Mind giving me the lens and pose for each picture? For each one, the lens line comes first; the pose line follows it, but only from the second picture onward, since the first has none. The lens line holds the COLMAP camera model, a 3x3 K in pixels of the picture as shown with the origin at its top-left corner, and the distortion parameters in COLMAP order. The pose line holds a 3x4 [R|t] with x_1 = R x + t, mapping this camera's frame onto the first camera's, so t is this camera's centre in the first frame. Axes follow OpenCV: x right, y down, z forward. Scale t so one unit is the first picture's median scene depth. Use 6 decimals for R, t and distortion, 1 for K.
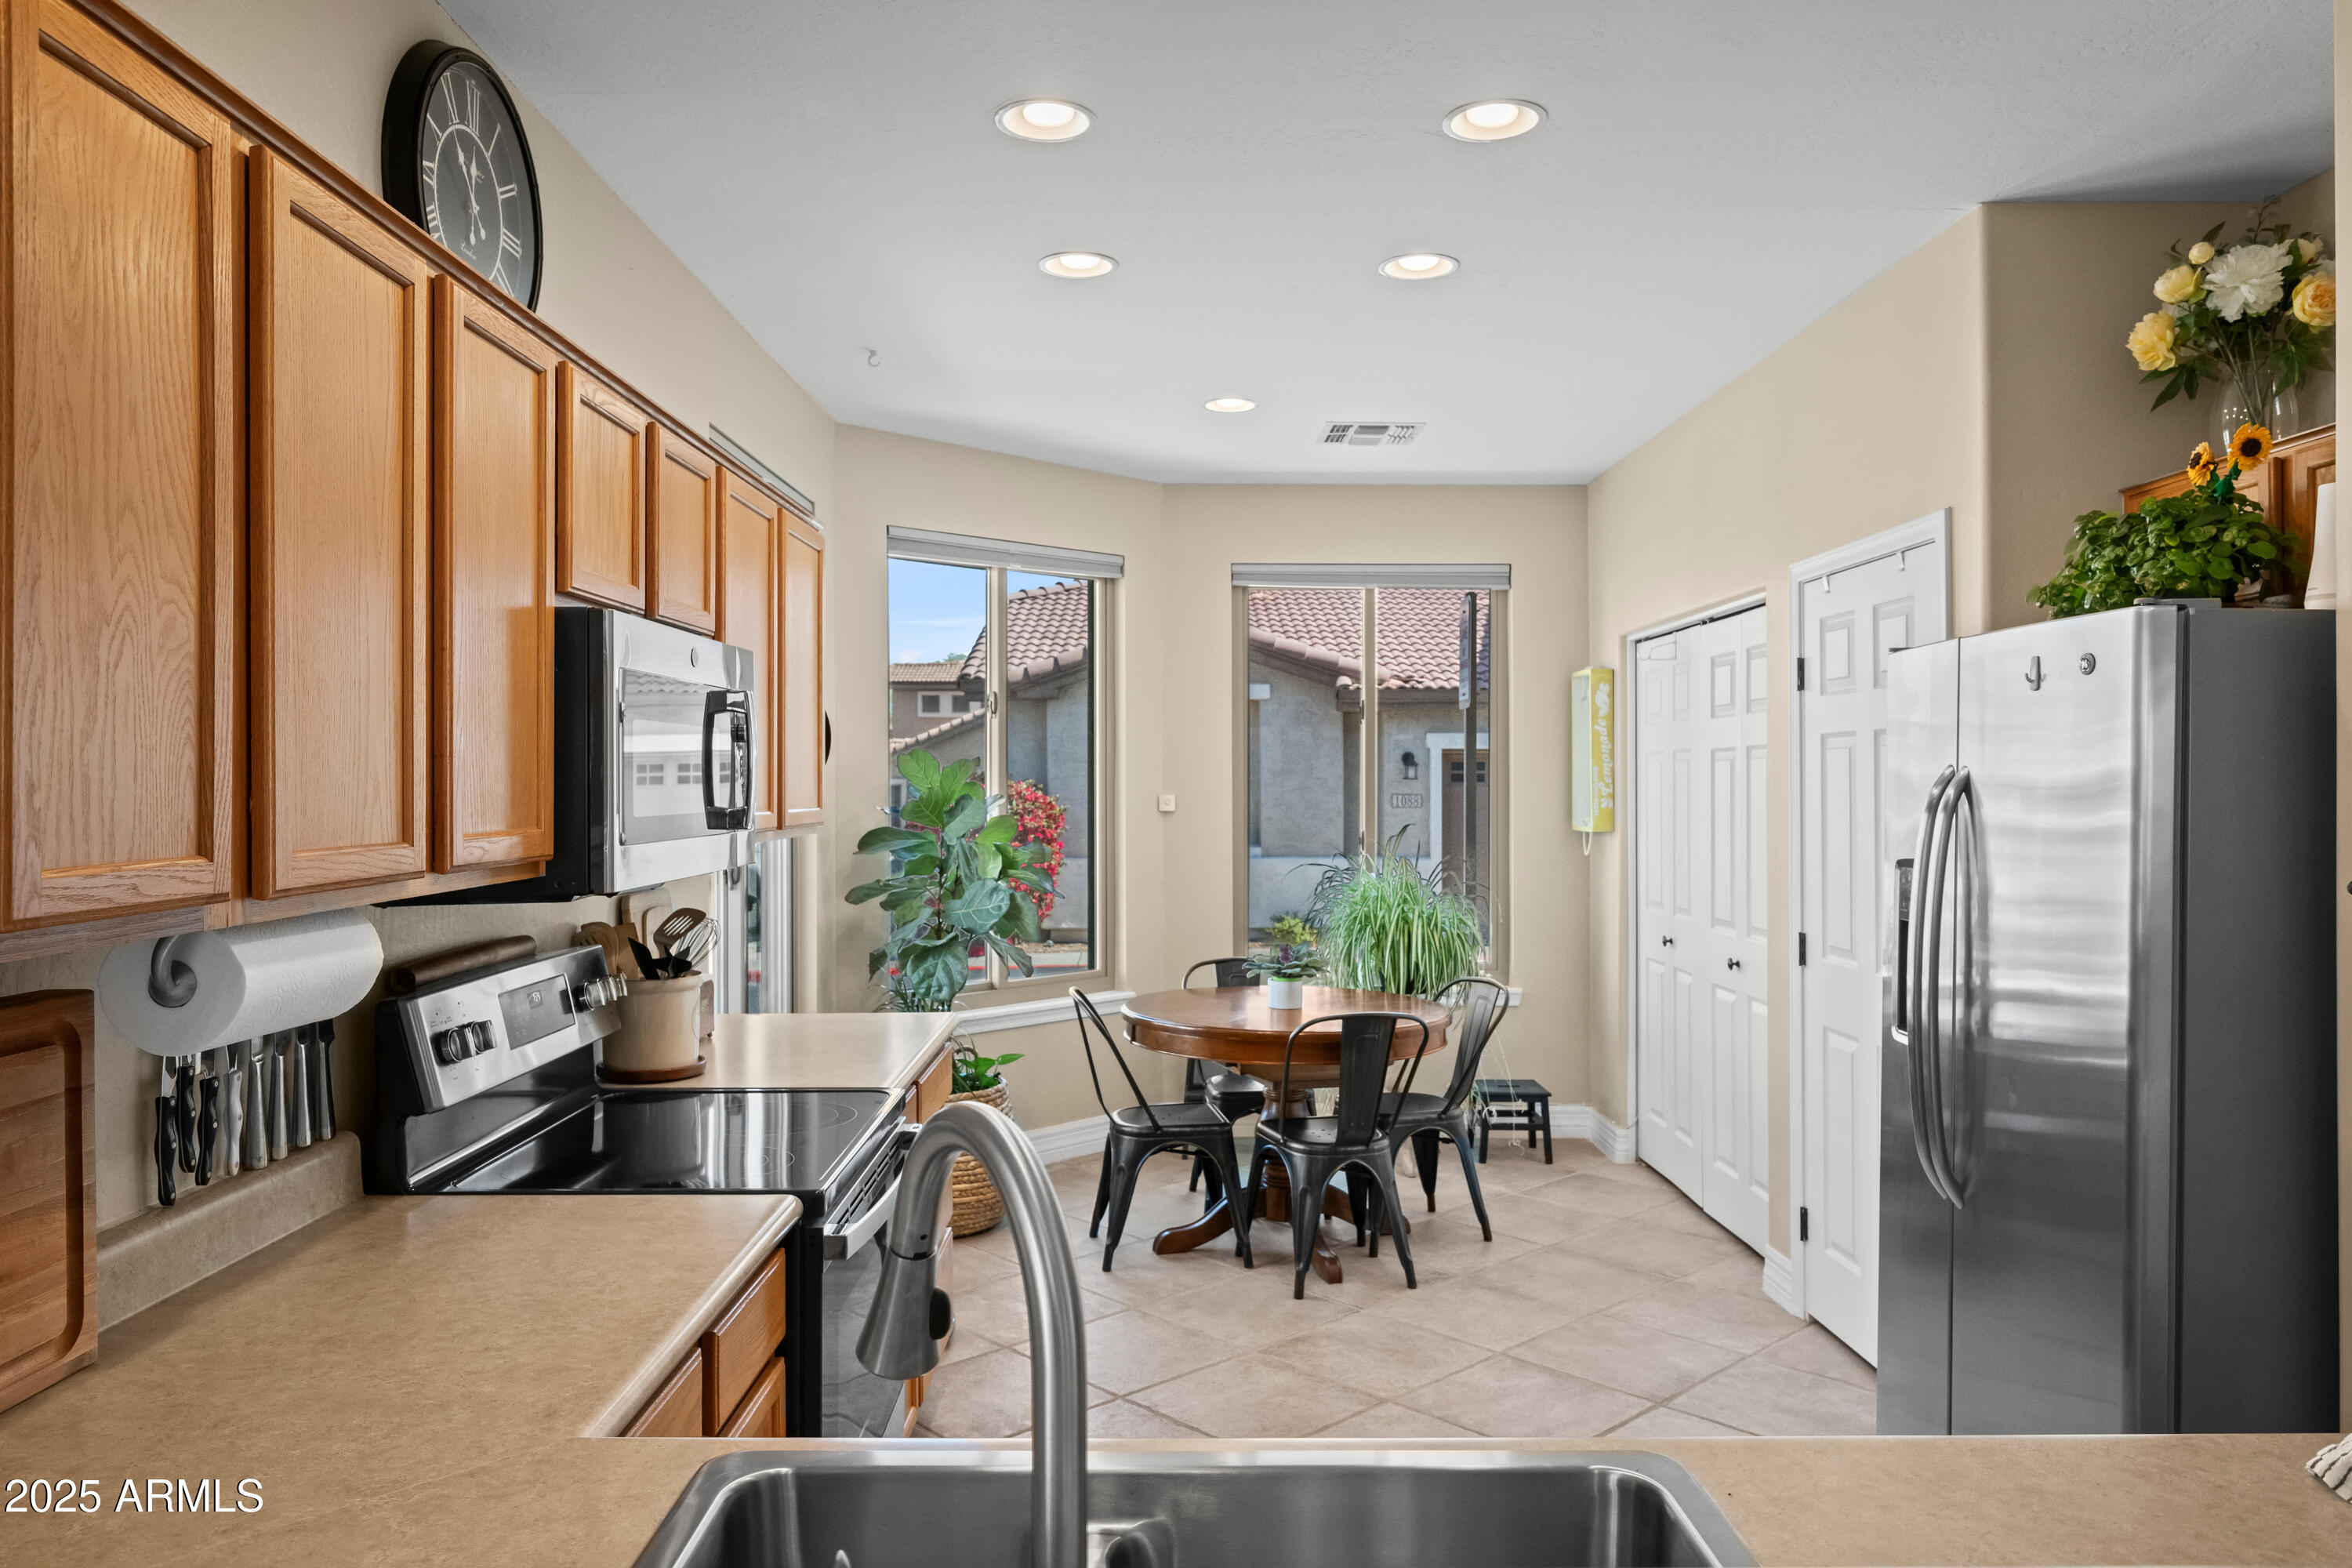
lens RADIAL K [[1566.7, 0, 1176.0], [0, 1566.7, 784.0], [0, 0, 1]] dist [0.002696, 0.000138]
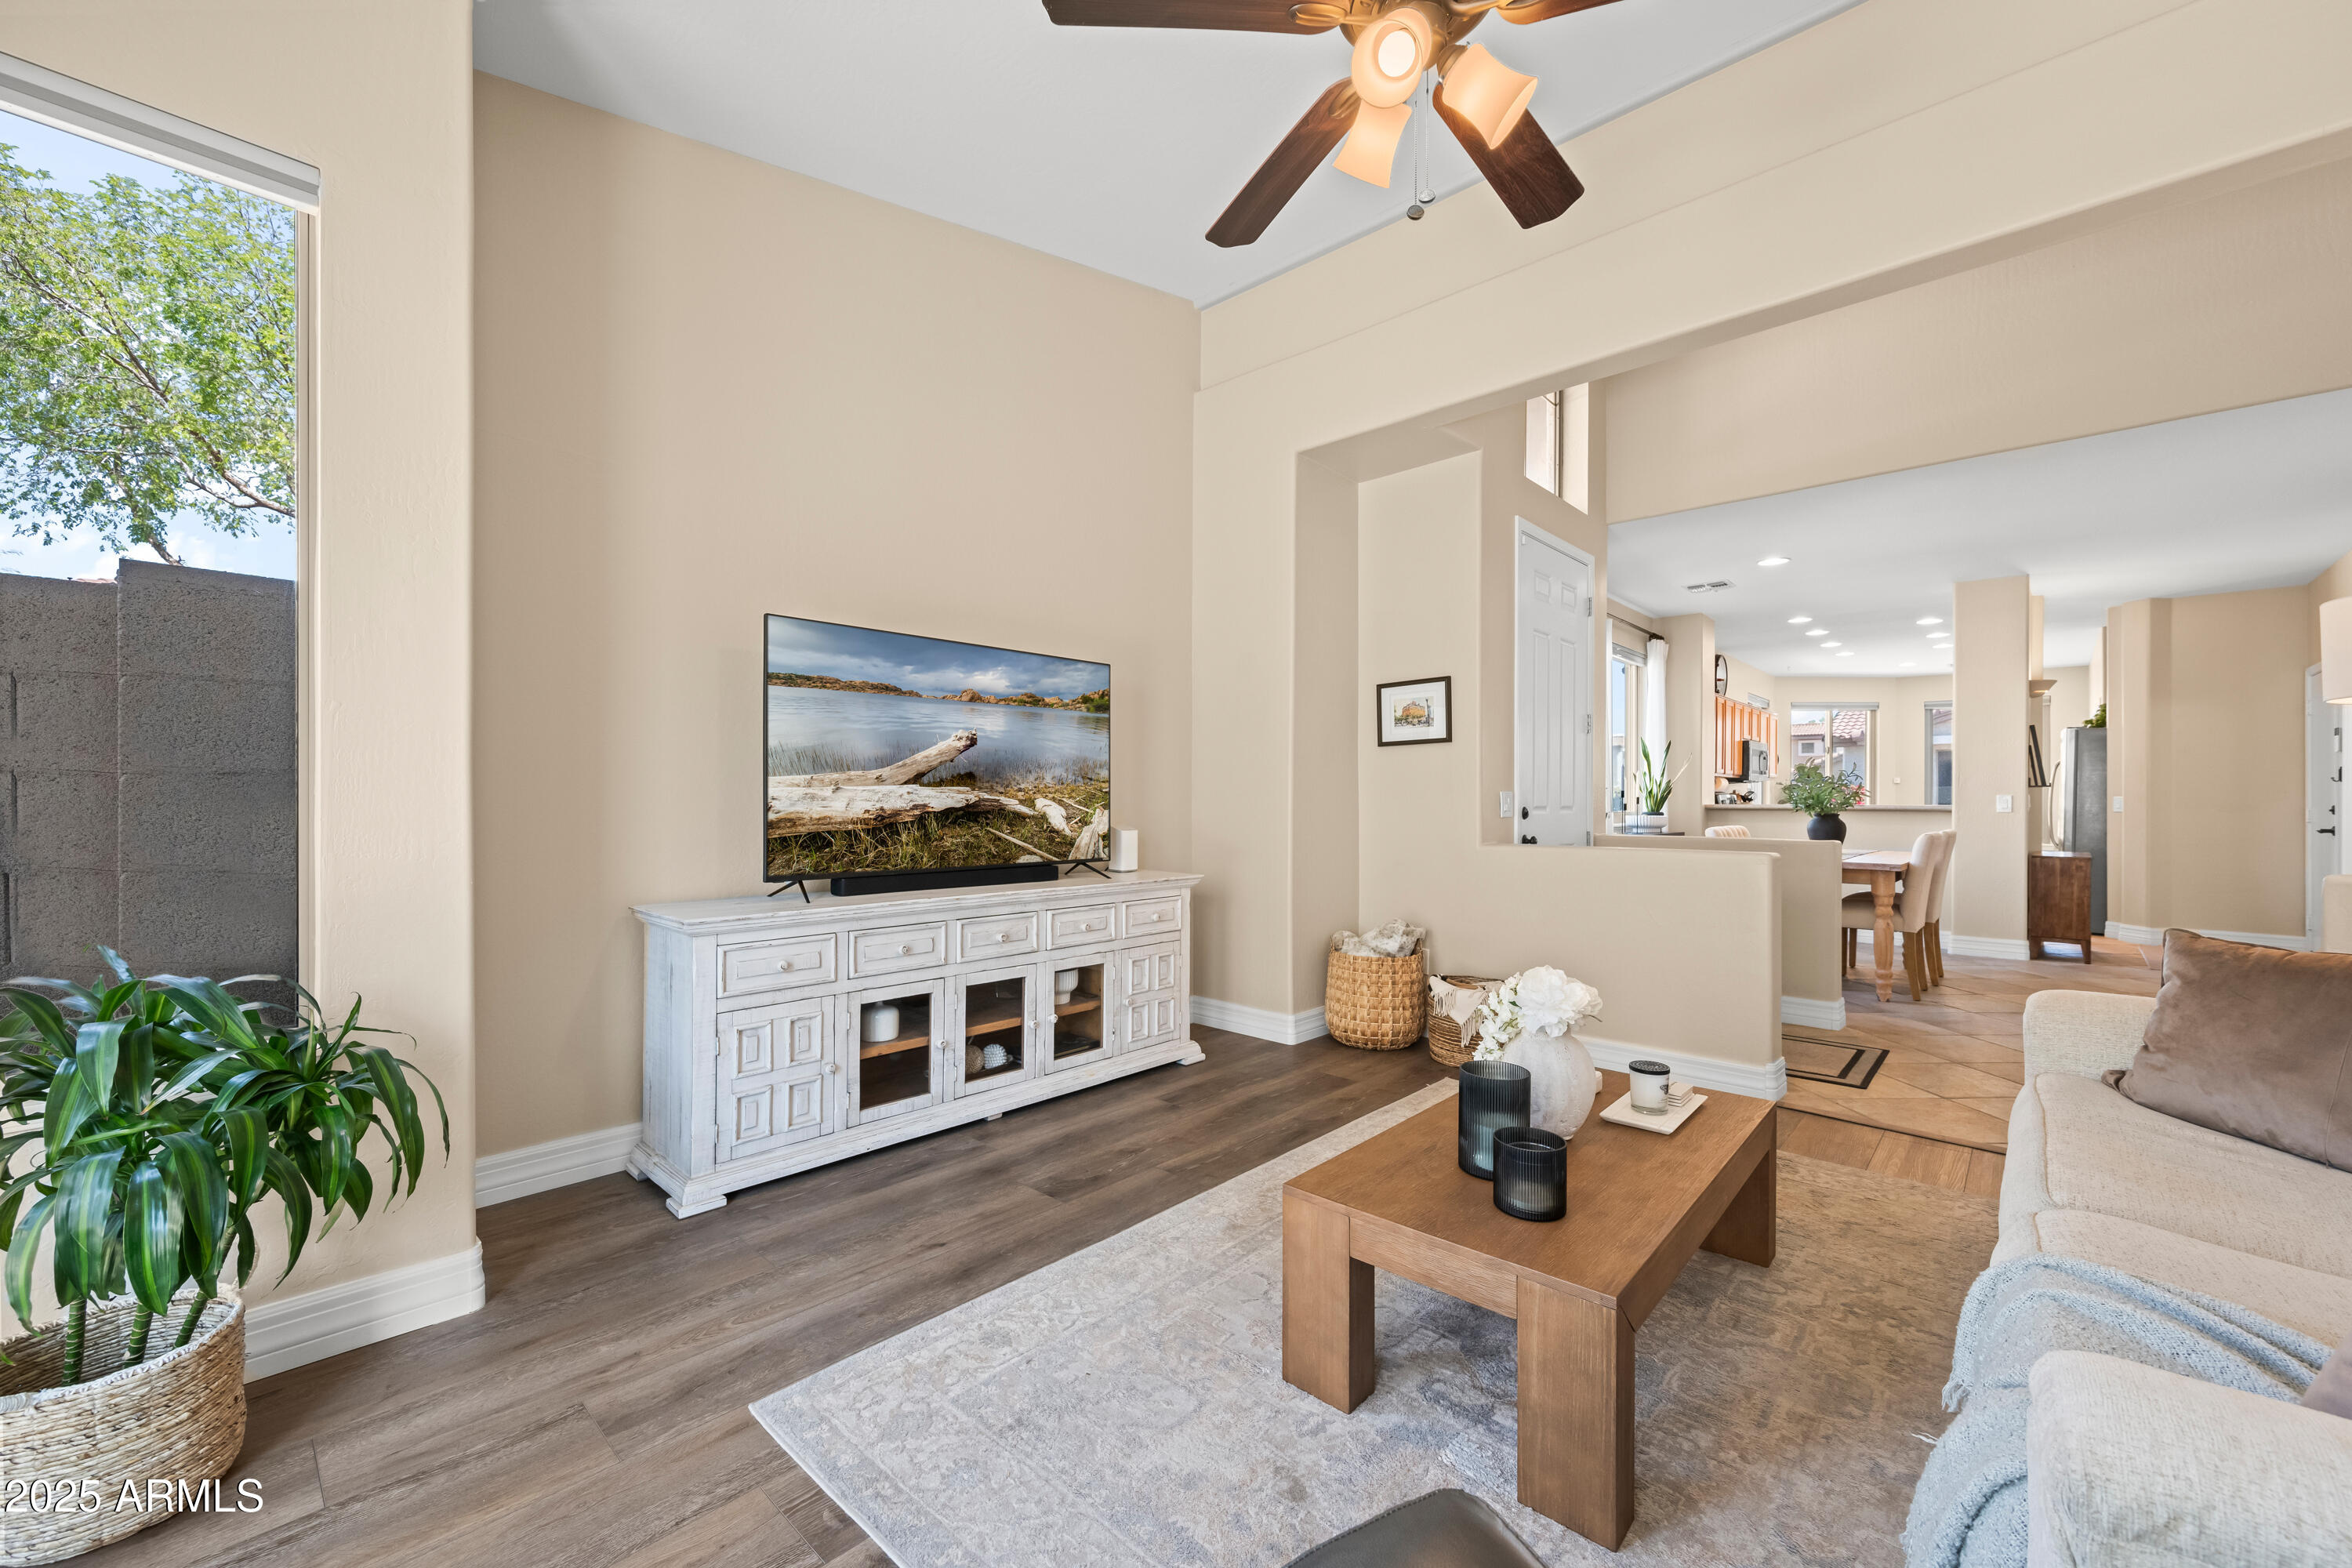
lens RADIAL K [[937.6, 0, 1169.8], [0, 937.6, 808.4], [0, 0, 1]] dist [0.000302, 0.000101]
pose [[0.733167, 0.011768, -0.679946, 0.214571], [-0.007045, 0.999928, 0.009710, 0.061975], [0.680012, -0.002329, 0.733197, -1.392592]]
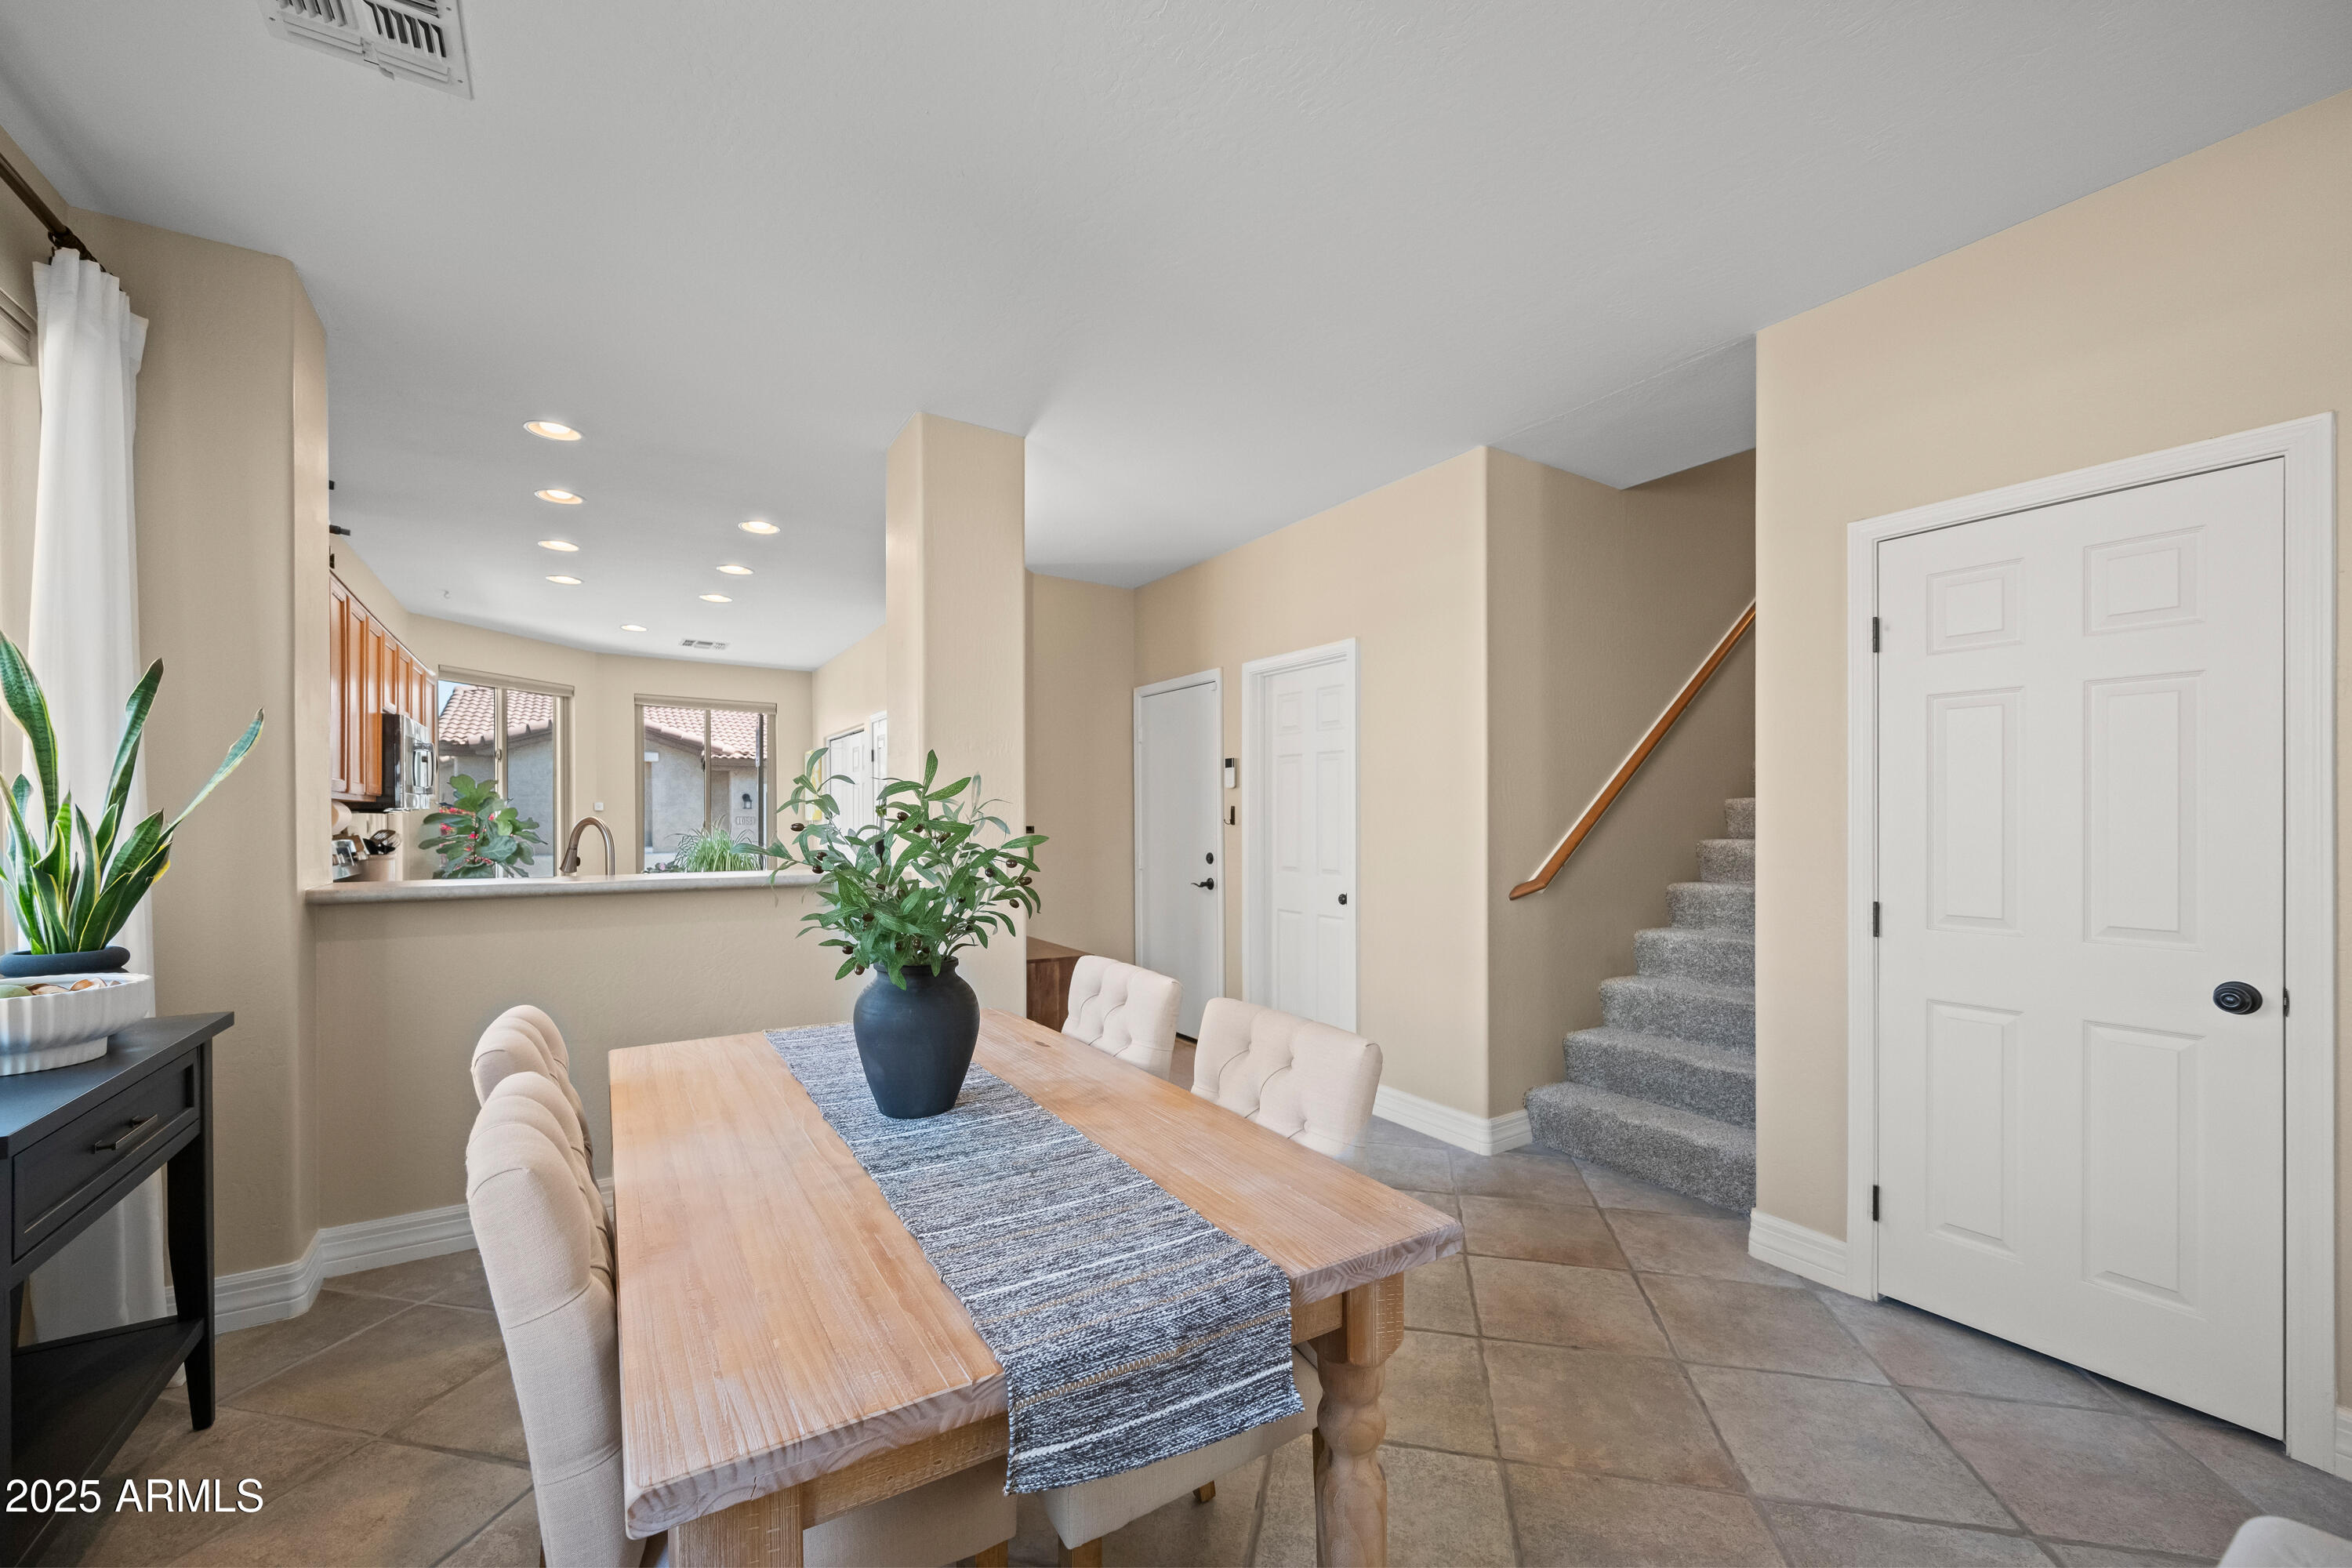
lens RADIAL K [[931.5, 0, 1177.4], [0, 931.5, 829.4], [0, 0, 1]] dist [0.000125, 0.000039]
pose [[0.843911, -0.000198, 0.536483, -0.021954], [-0.003586, 0.999976, 0.006010, 0.034359], [-0.536471, -0.006996, 0.843890, -0.486895]]
